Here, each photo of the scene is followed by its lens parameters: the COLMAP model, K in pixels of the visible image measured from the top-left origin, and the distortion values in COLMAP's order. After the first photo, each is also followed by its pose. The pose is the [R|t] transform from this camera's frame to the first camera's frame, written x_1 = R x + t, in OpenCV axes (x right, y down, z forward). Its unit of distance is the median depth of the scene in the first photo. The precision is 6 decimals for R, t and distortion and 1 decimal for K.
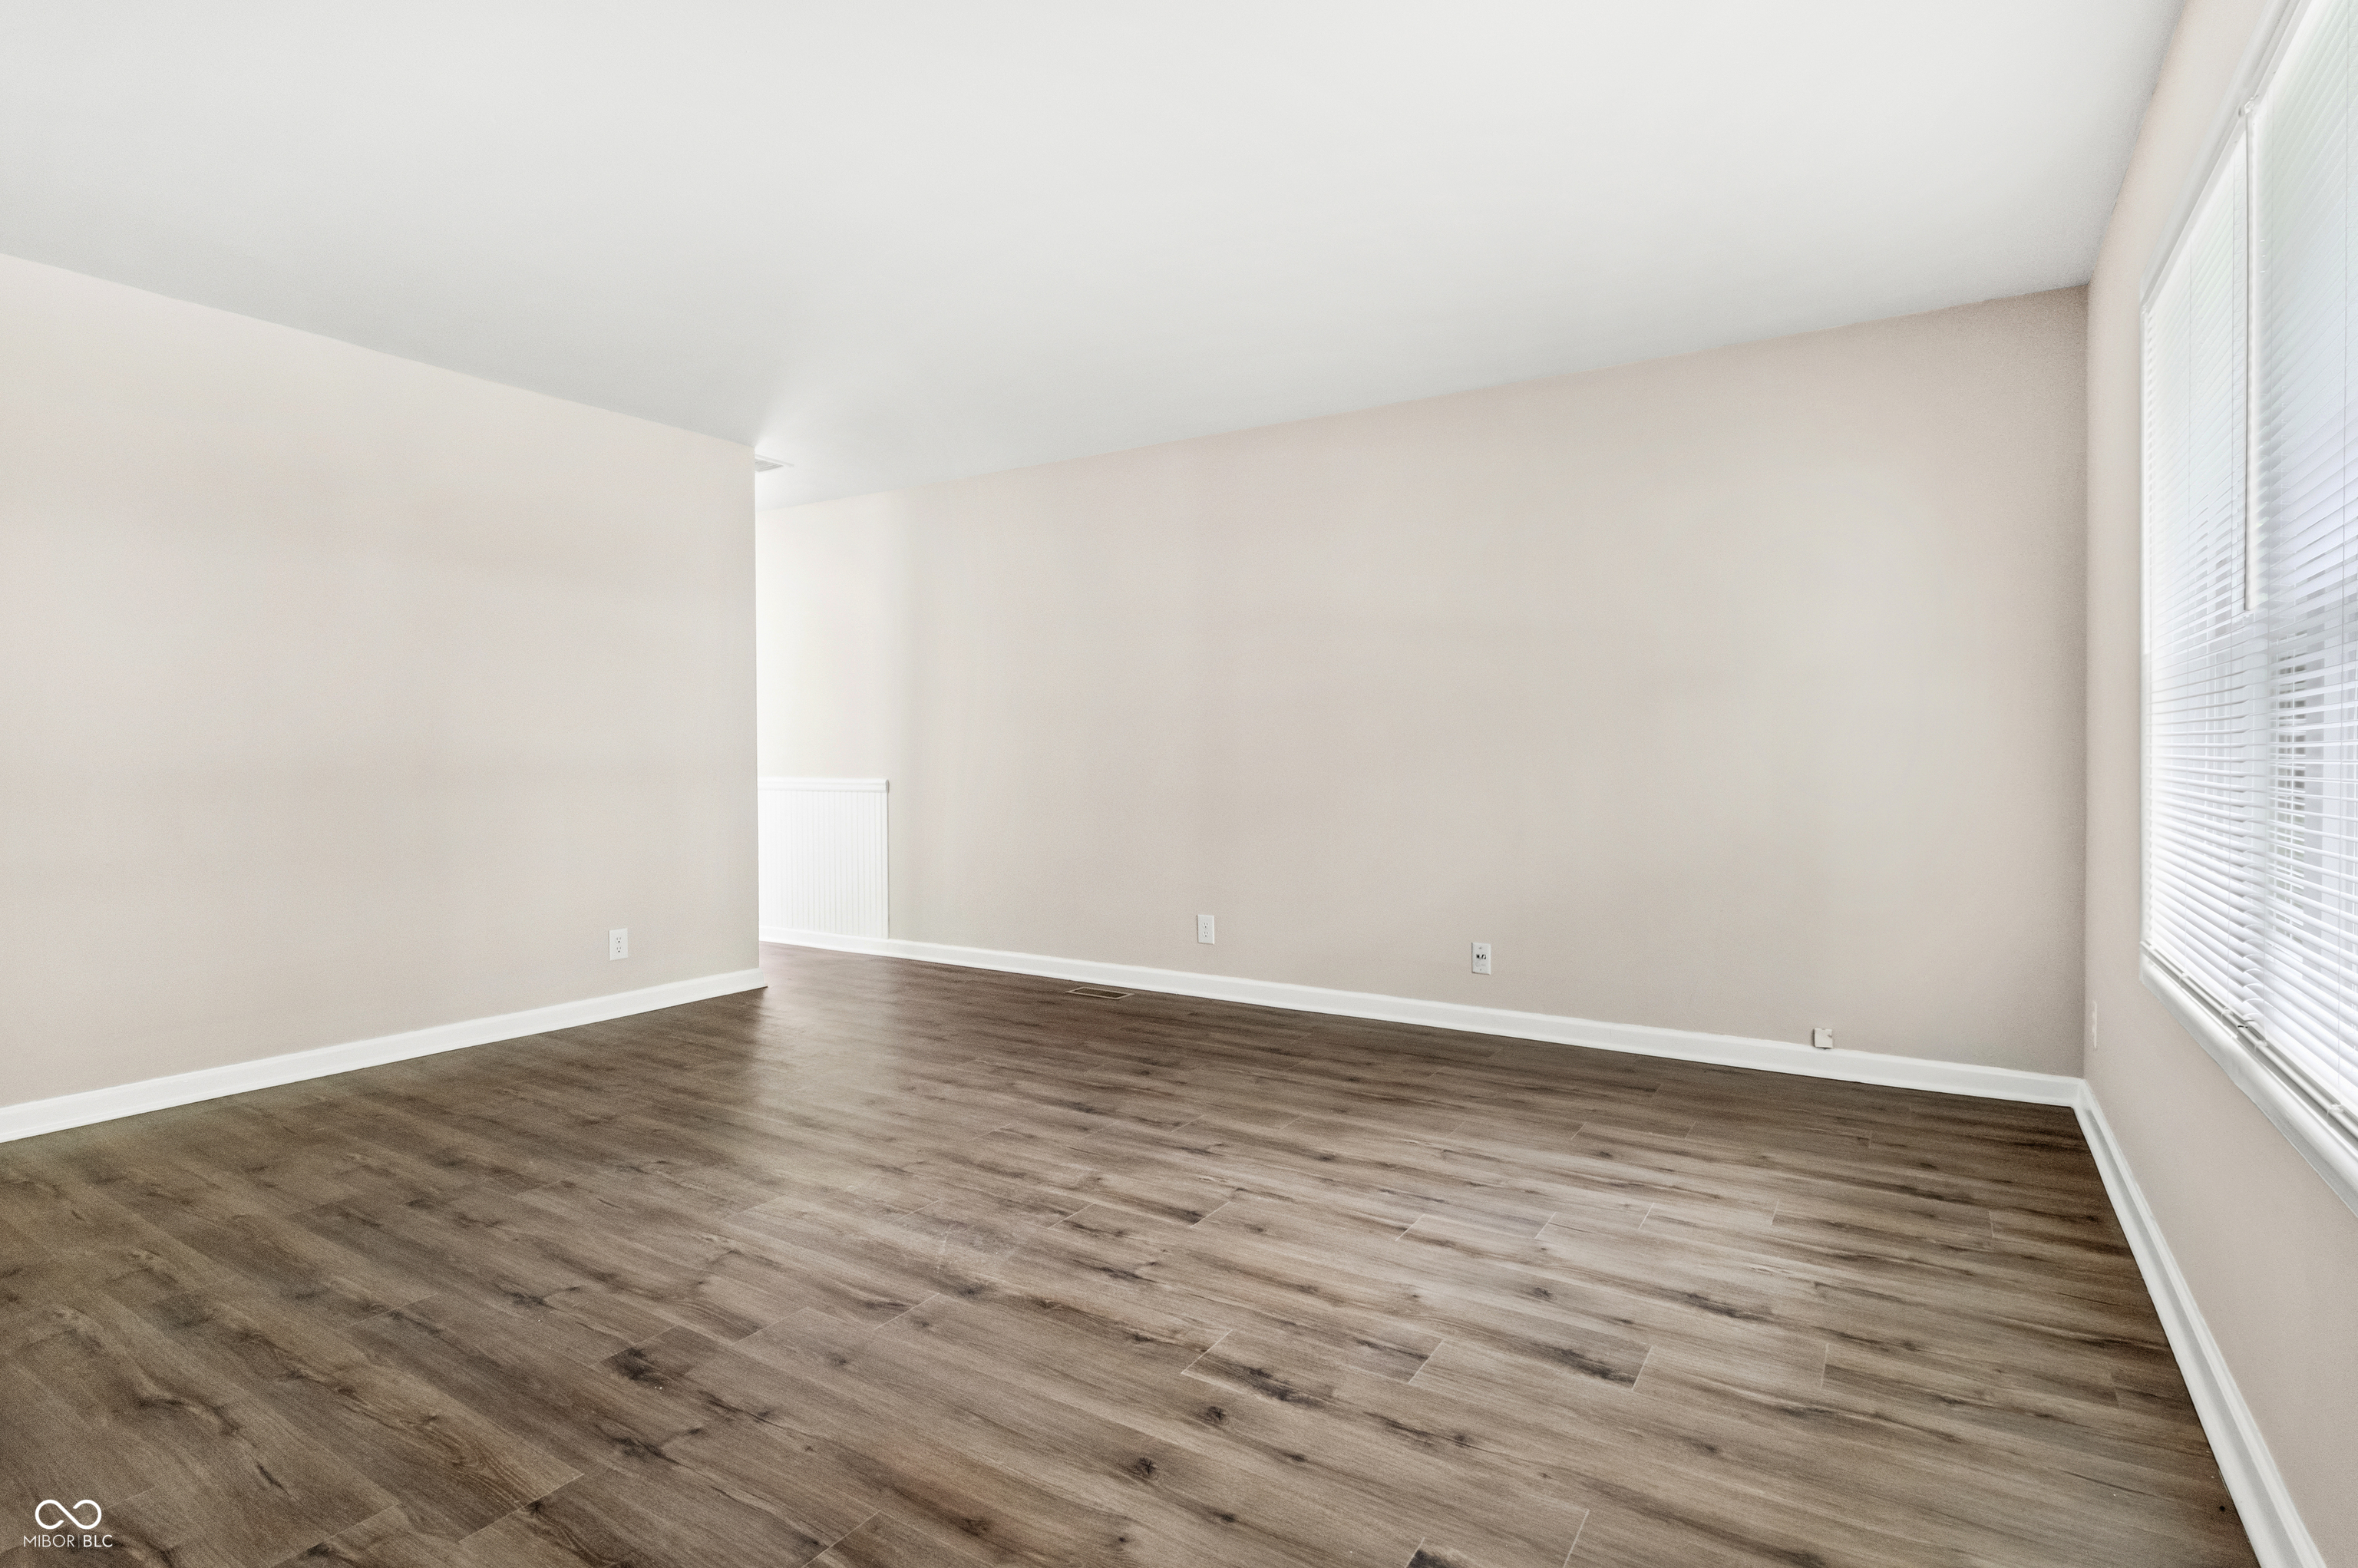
lens RADIAL K [[1179.0, 0, 1174.8], [0, 1179.0, 786.0], [0, 0, 1]] dist [-0.000968, -0.001128]
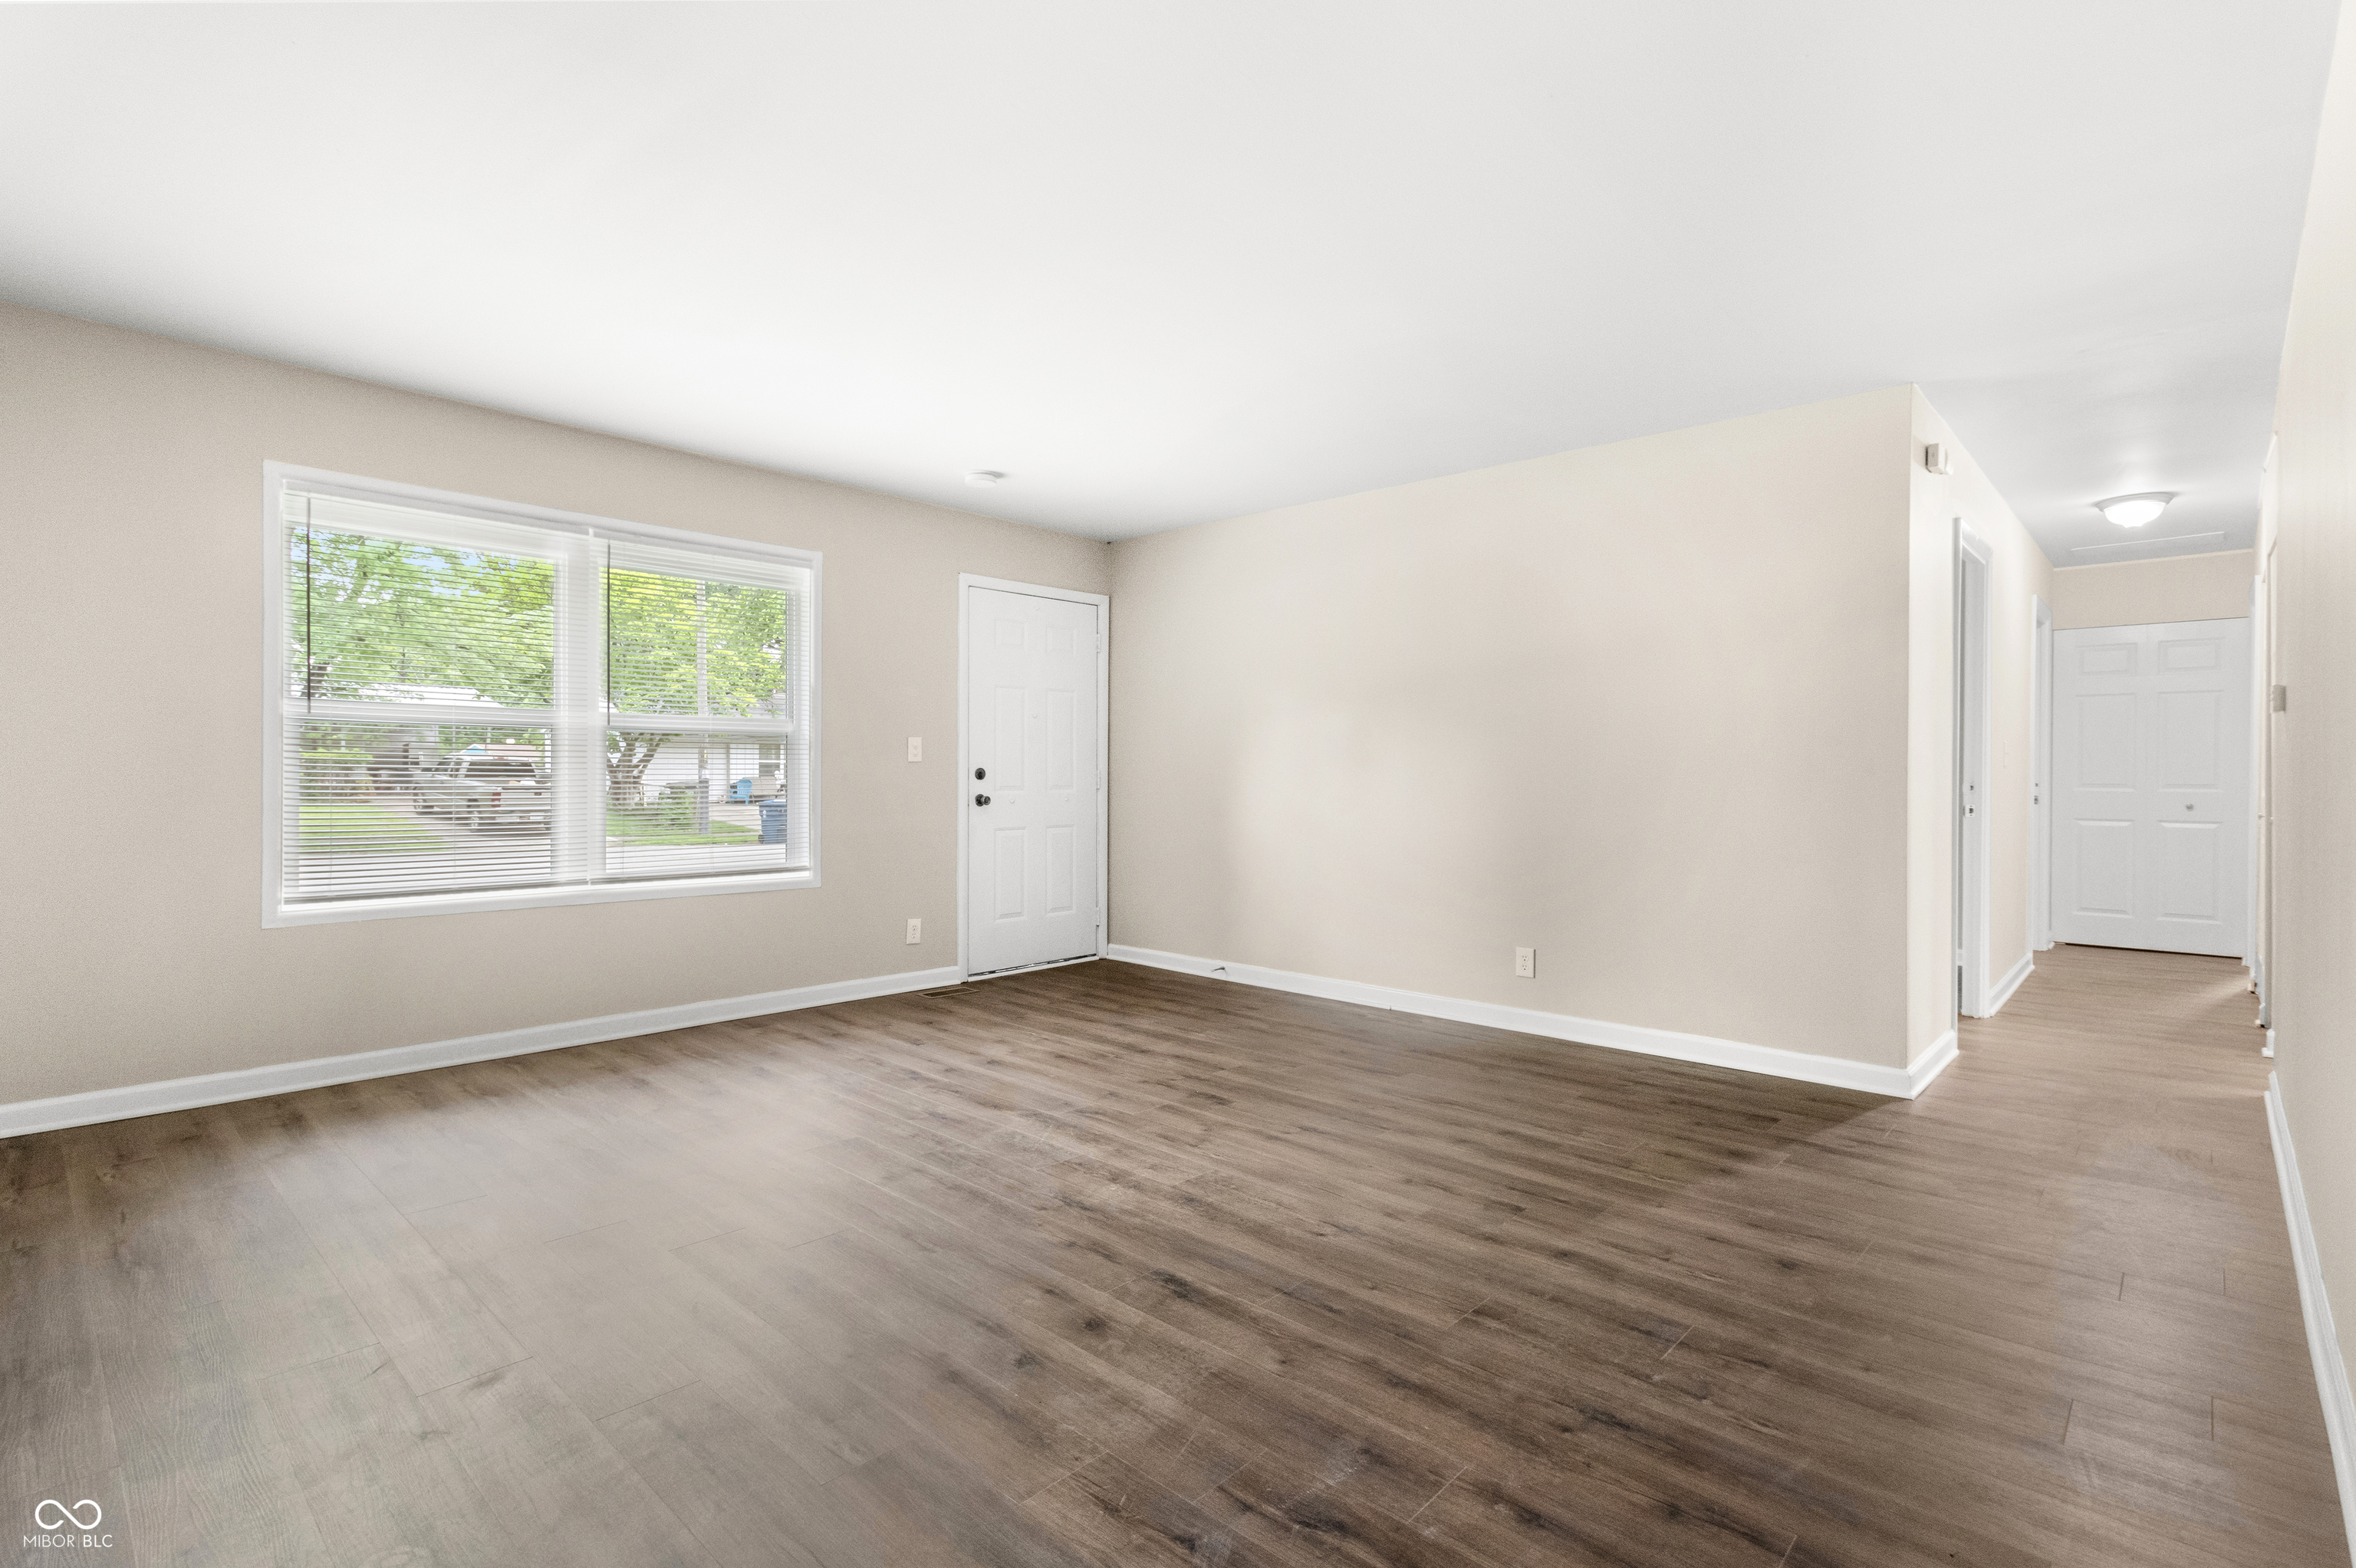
lens RADIAL K [[1102.0, 0, 1165.4], [0, 1102.0, 783.9], [0, 0, 1]] dist [0.000035, 0.000271]
pose [[-0.980925, -0.001249, 0.194384, -0.530864], [0.005438, 0.999412, 0.033863, -0.057301], [-0.194312, 0.034274, -0.980341, 2.016613]]
